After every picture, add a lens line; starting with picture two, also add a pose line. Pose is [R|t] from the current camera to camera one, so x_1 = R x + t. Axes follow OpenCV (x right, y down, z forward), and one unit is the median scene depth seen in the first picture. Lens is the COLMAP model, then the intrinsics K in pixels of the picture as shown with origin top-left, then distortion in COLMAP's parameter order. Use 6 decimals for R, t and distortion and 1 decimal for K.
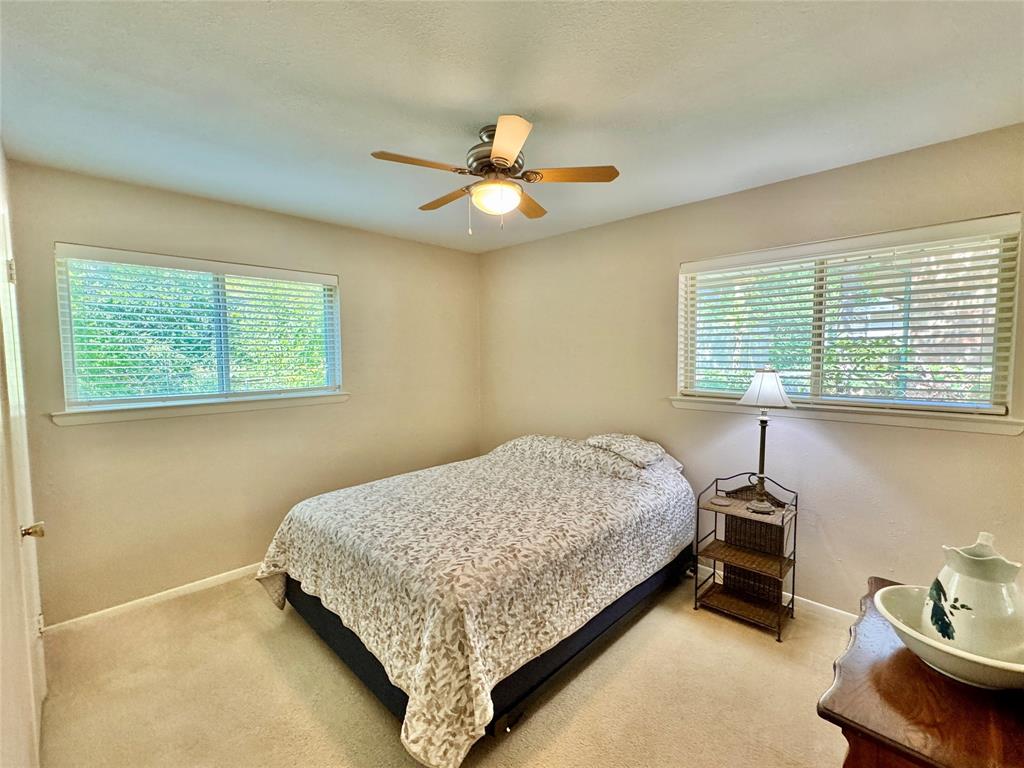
lens RADIAL K [[448.1, 0, 508.7], [0, 448.1, 388.0], [0, 0, 1]] dist [0.002395, 0.000069]
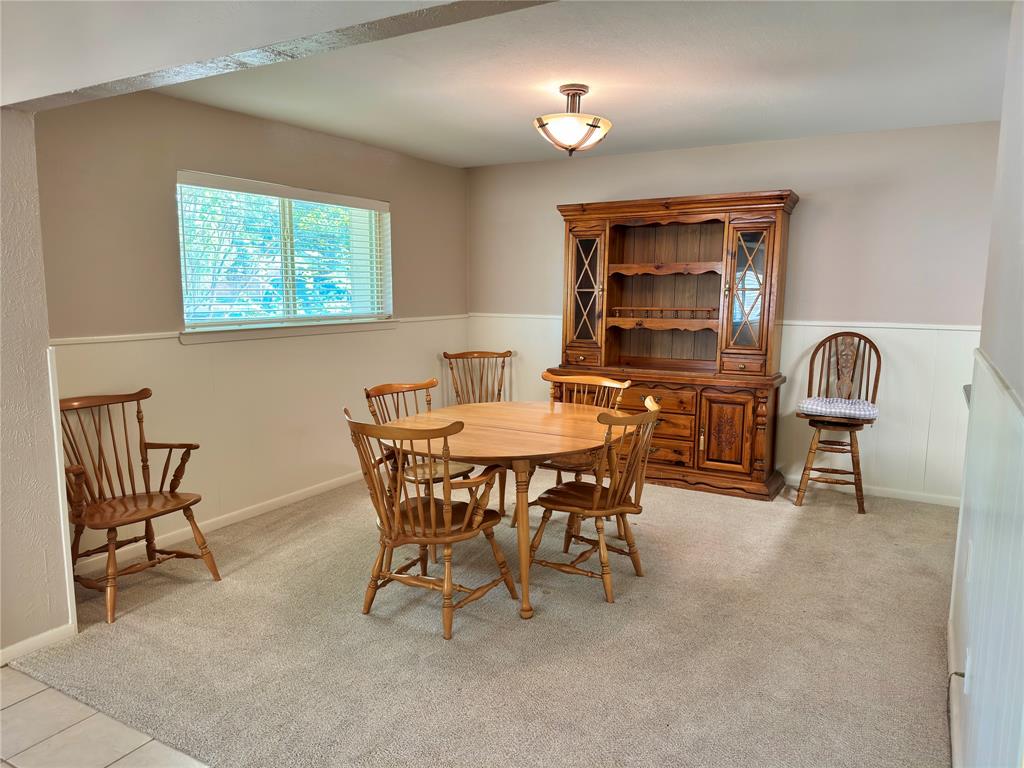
lens RADIAL K [[719.3, 0, 513.3], [0, 719.3, 386.6], [0, 0, 1]] dist [0.003647, 0.001199]
pose [[0.968408, -0.018500, 0.248683, -0.555021], [0.001807, 0.997739, 0.067190, 0.058043], [-0.249364, -0.064618, 0.966252, -0.709356]]
